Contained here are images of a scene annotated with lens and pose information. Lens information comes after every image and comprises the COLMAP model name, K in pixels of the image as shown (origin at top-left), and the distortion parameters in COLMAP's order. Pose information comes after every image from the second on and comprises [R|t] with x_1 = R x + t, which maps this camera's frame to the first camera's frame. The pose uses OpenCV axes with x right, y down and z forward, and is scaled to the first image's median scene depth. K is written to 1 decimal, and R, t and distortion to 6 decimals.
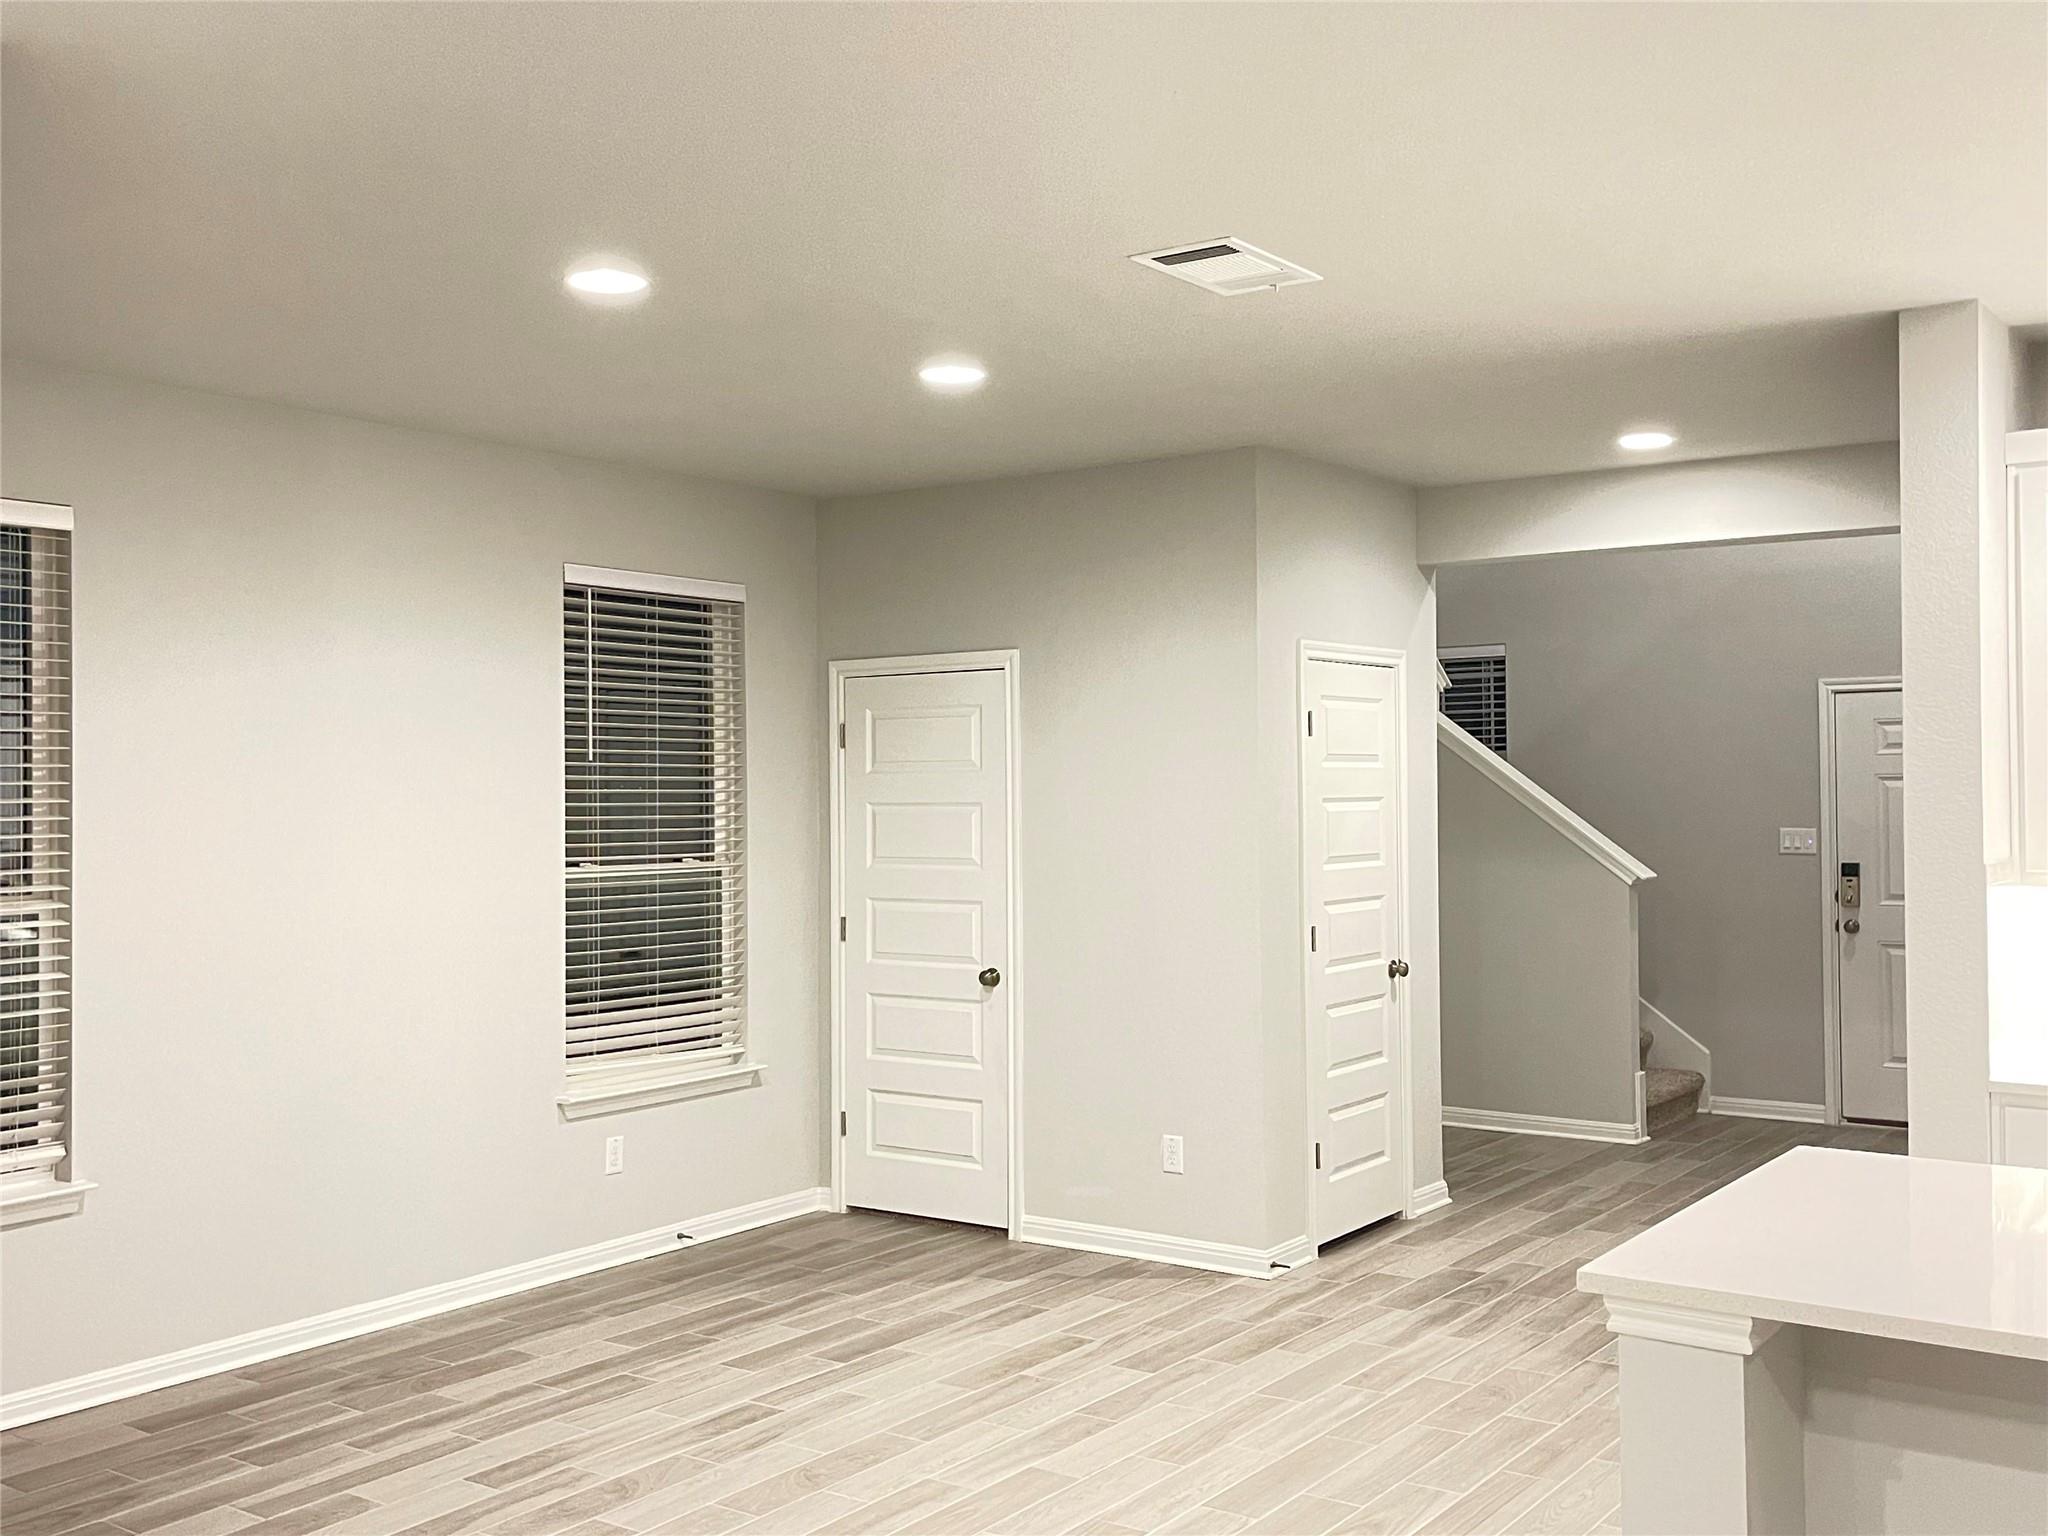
lens RADIAL K [[1969.3, 0, 1013.7], [0, 1969.3, 767.6], [0, 0, 1]] dist [0.063173, -0.061747]
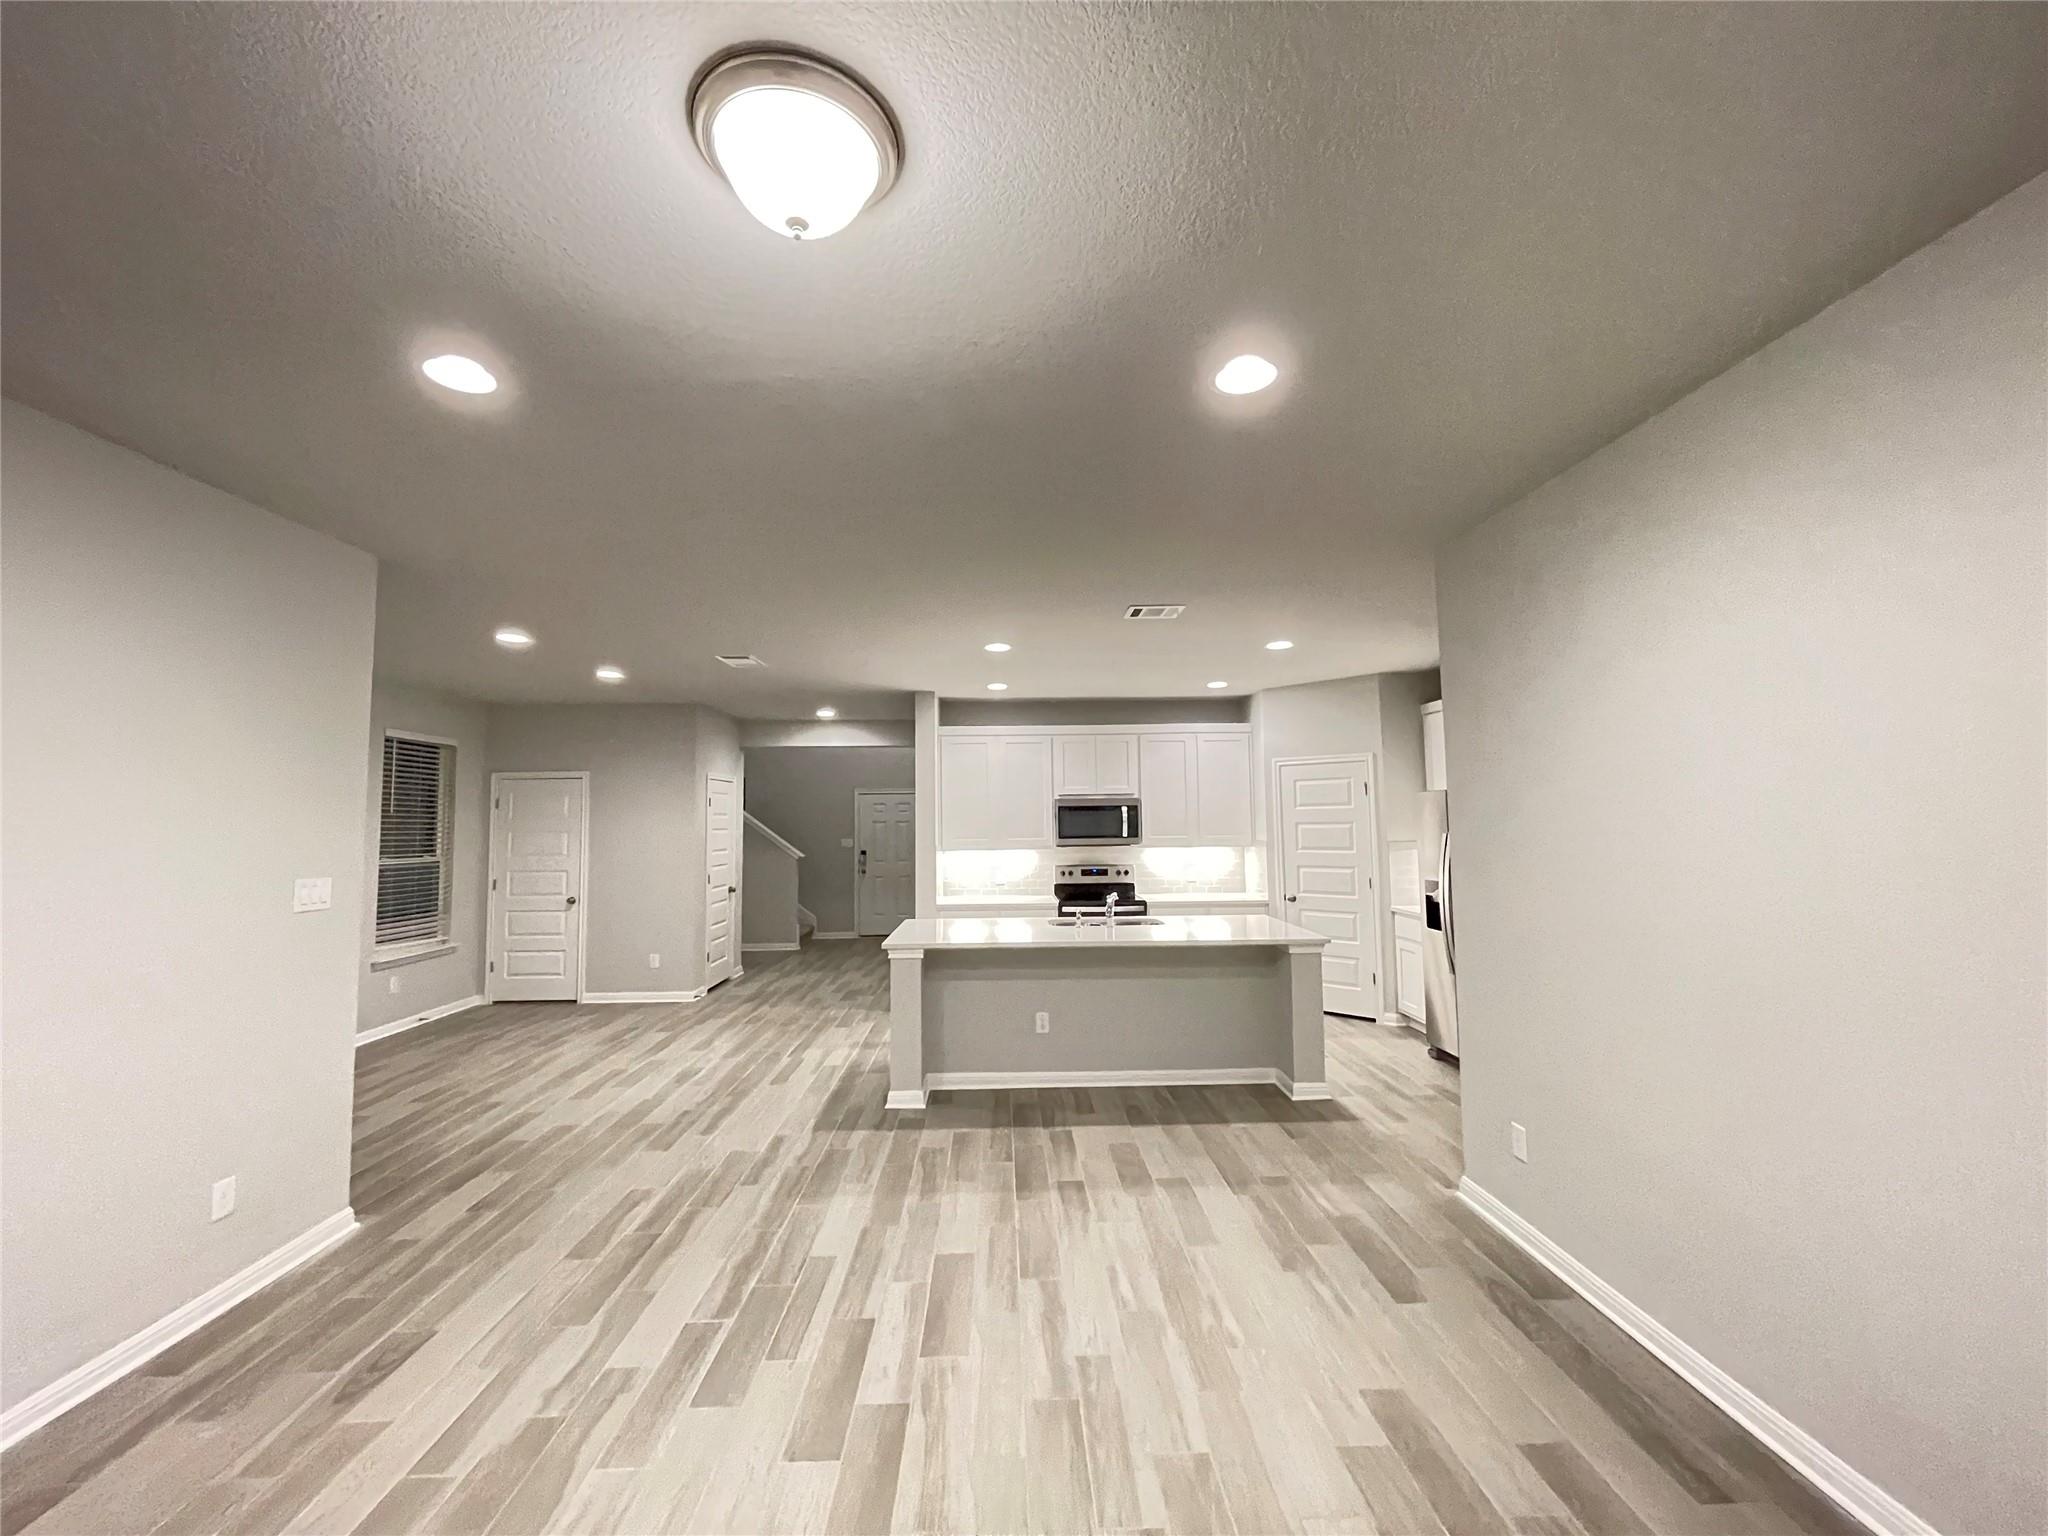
lens RADIAL K [[828.9, 0, 1022.8], [0, 828.9, 762.1], [0, 0, 1]] dist [-0.001197, -0.000051]
pose [[0.795480, 0.045697, 0.604255, -0.213570], [-0.004599, 0.997579, -0.069388, 0.000938], [-0.605963, 0.052418, 0.793764, -0.213266]]
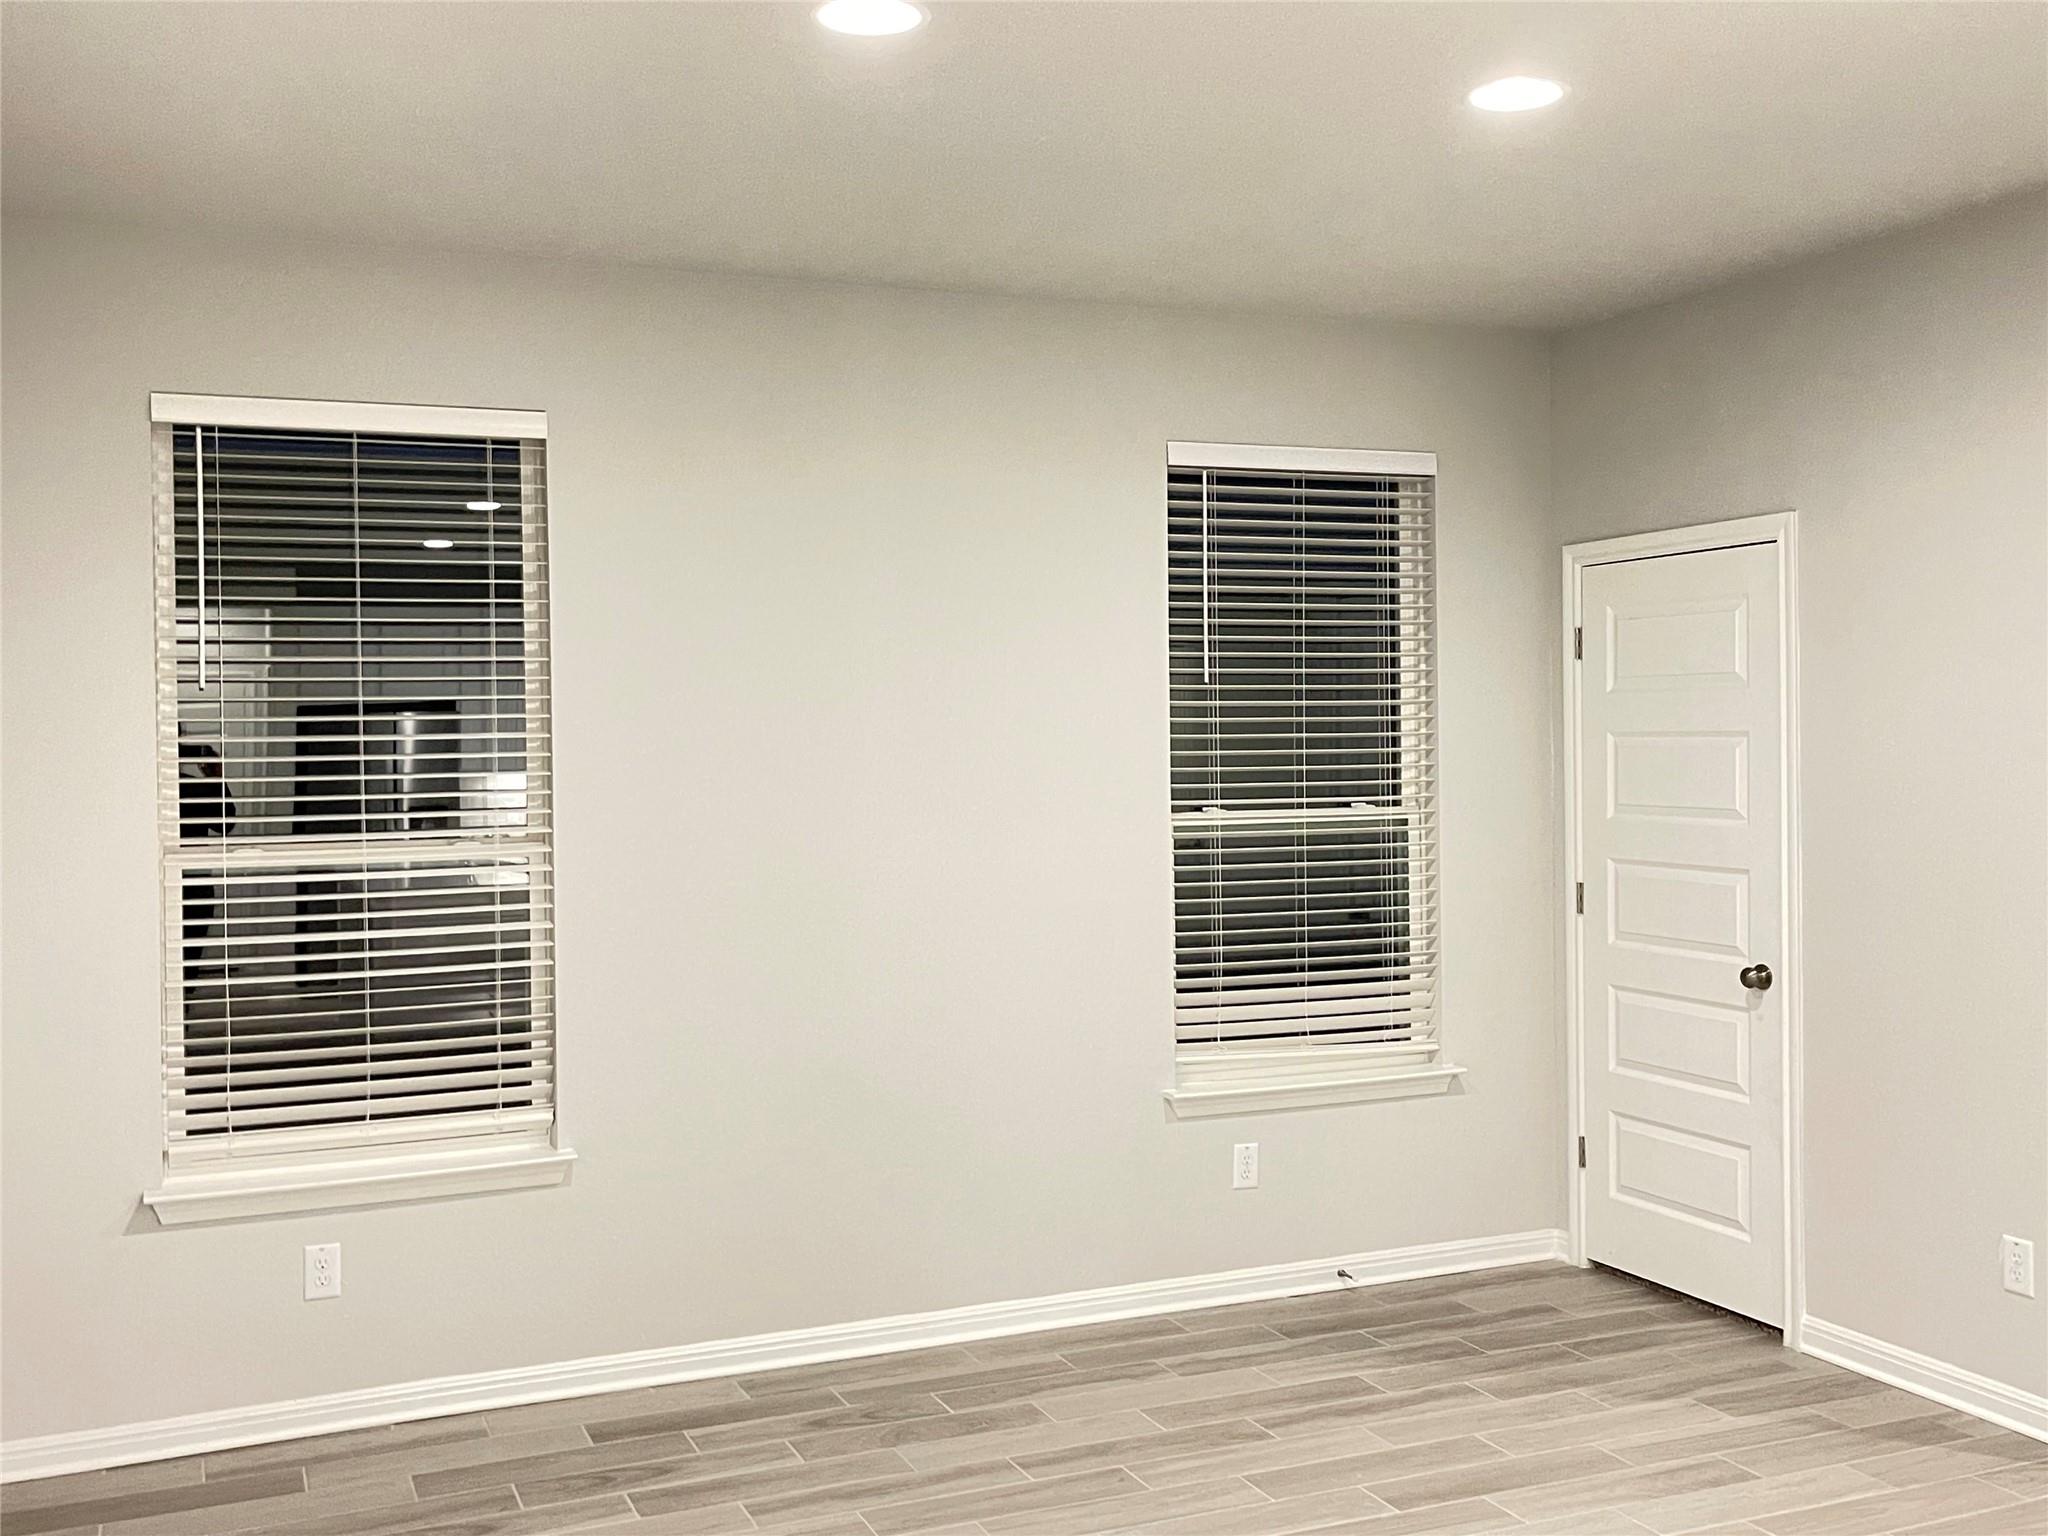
lens RADIAL K [[1969.3, 0, 1013.7], [0, 1969.3, 767.6], [0, 0, 1]] dist [0.063173, -0.061747]
pose [[0.851217, 0.005979, -0.524780, 0.142897], [0.013894, 0.999328, 0.033924, 0.002930], [0.524630, -0.036168, 0.850562, 0.264189]]
